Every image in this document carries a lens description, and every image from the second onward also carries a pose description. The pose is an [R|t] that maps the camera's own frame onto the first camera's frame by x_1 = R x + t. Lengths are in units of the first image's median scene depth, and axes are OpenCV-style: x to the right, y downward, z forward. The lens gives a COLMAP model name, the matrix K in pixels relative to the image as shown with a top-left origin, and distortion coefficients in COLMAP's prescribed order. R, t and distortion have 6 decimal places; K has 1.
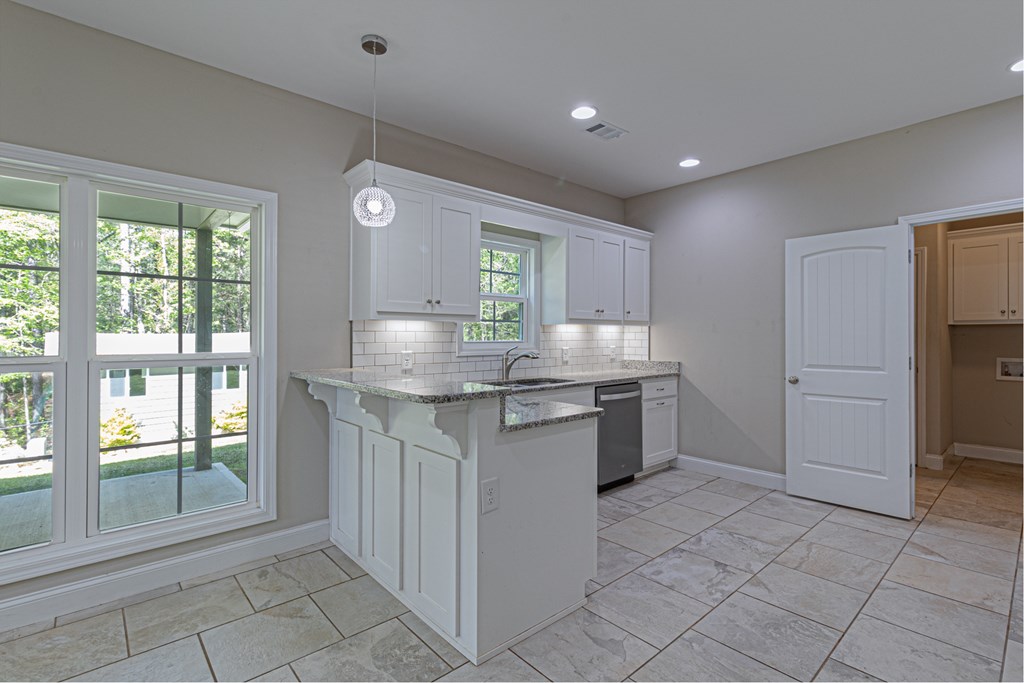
lens RADIAL K [[478.8, 0, 511.3], [0, 478.8, 340.7], [0, 0, 1]] dist [0.003818, 0.000062]
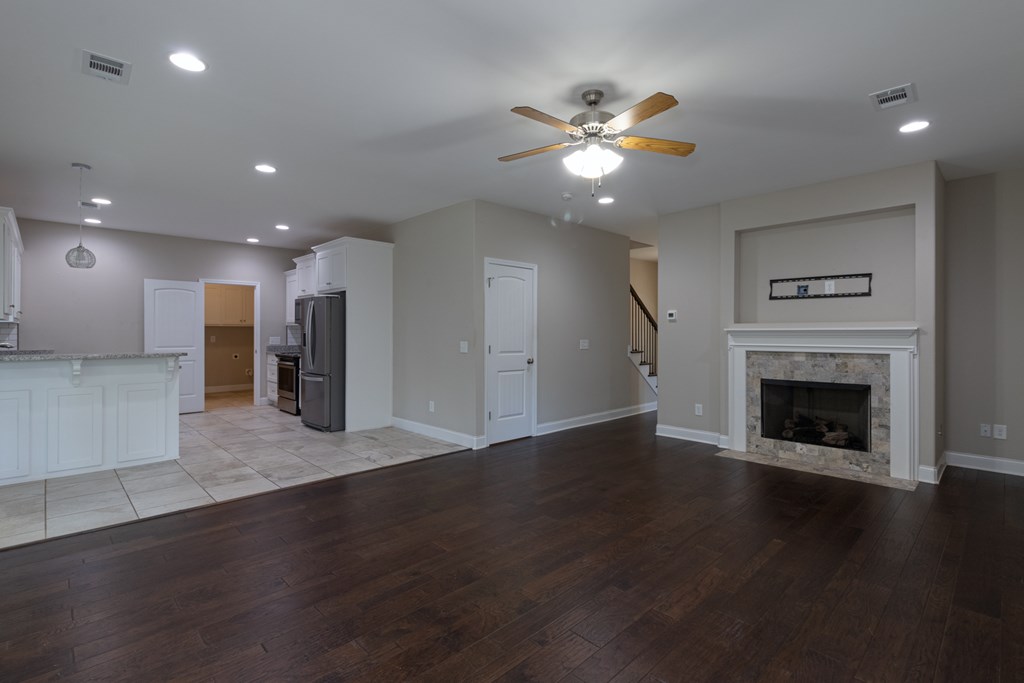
lens RADIAL K [[478.8, 0, 510.8], [0, 478.8, 335.5], [0, 0, 1]] dist [0.003818, 0.000062]
pose [[-0.049772, -0.004806, 0.998749, -1.340987], [-0.002906, 0.999985, 0.004667, -0.006352], [-0.998756, -0.002670, -0.049785, -0.308237]]
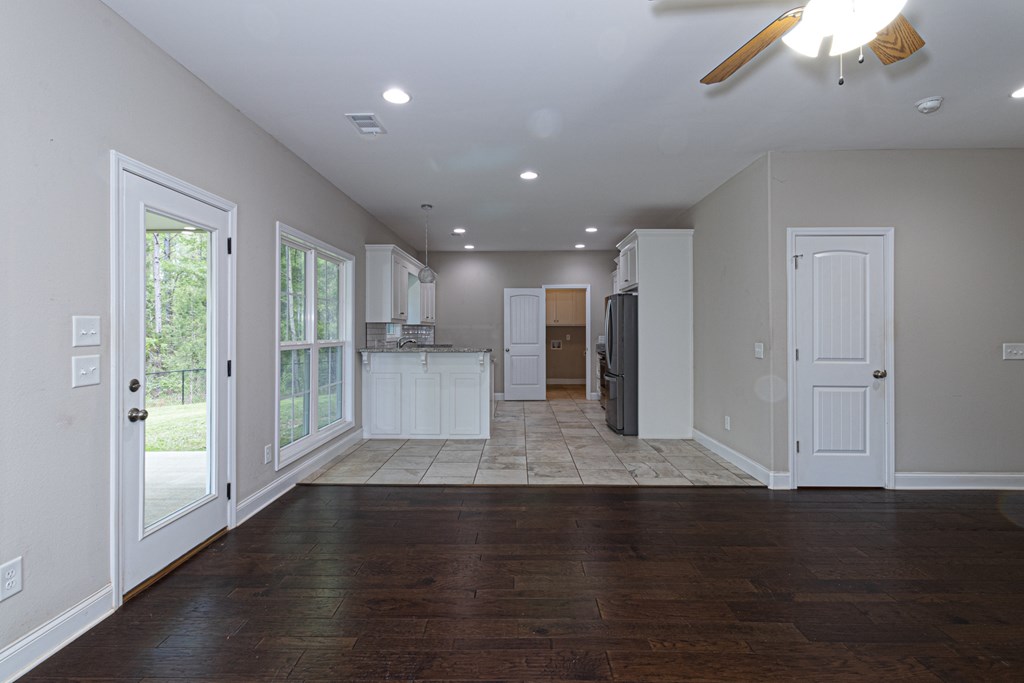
lens RADIAL K [[478.8, 0, 516.1], [0, 478.8, 326.2], [0, 0, 1]] dist [0.003818, 0.000062]
pose [[0.665121, 0.009765, 0.746671, -1.088153], [-0.001886, 0.999933, -0.011398, -0.005358], [-0.746733, 0.006173, 0.665096, -0.549153]]
